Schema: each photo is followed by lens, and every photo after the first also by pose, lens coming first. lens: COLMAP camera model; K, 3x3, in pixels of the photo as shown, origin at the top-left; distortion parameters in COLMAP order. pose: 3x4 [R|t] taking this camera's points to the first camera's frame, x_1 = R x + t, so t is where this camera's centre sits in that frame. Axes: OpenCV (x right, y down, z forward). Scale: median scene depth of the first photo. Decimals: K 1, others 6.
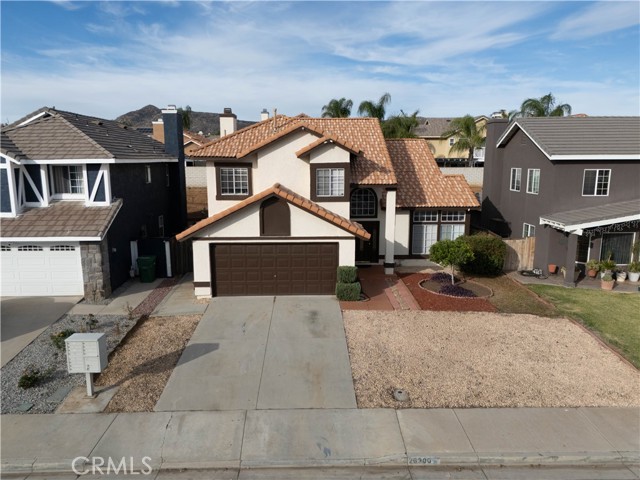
lens RADIAL K [[472.0, 0, 320.0], [0, 472.0, 240.0], [0, 0, 1]] dist [0.074366, -0.067307]
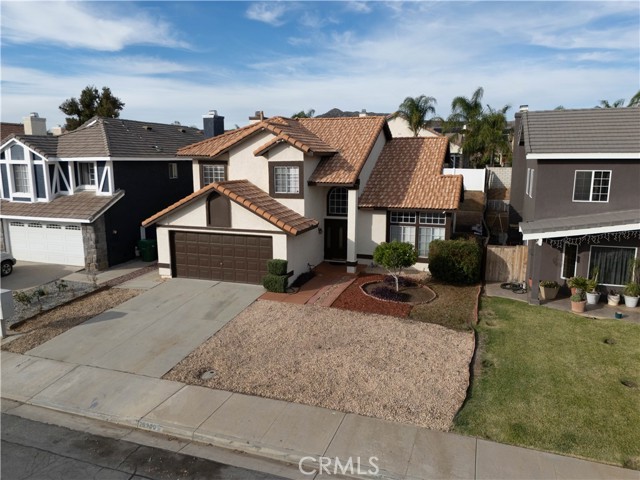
lens RADIAL K [[472.0, 0, 320.0], [0, 472.0, 240.0], [0, 0, 1]] dist [0.074366, -0.067307]
pose [[0.934298, 0.062087, -0.351044, 0.508537], [-0.062056, 0.998008, 0.011350, -0.005311], [0.351049, 0.011180, 0.936290, 0.046883]]
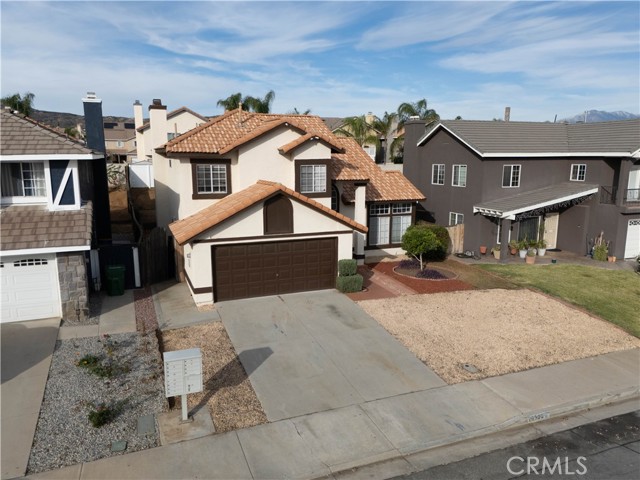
lens RADIAL K [[472.0, 0, 320.0], [0, 472.0, 240.0], [0, 0, 1]] dist [0.074366, -0.067307]
pose [[0.937869, -0.058467, 0.342029, -0.345395], [0.056388, 0.998280, 0.016028, -0.006687], [-0.342378, 0.004254, 0.939553, 0.049289]]
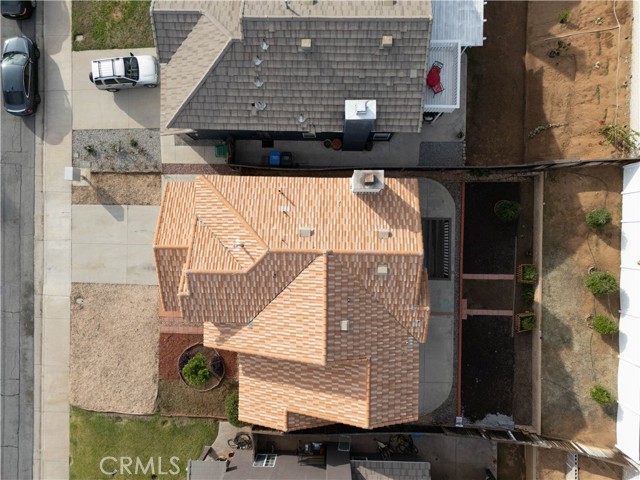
lens RADIAL K [[472.0, 0, 320.0], [0, 472.0, 240.0], [0, 0, 1]] dist [0.074366, -0.067307]
pose [[-0.048077, 0.998834, 0.004405, -0.143931], [-0.130388, -0.010648, 0.991406, -1.521018], [0.990297, 0.047090, 0.130748, 1.254423]]
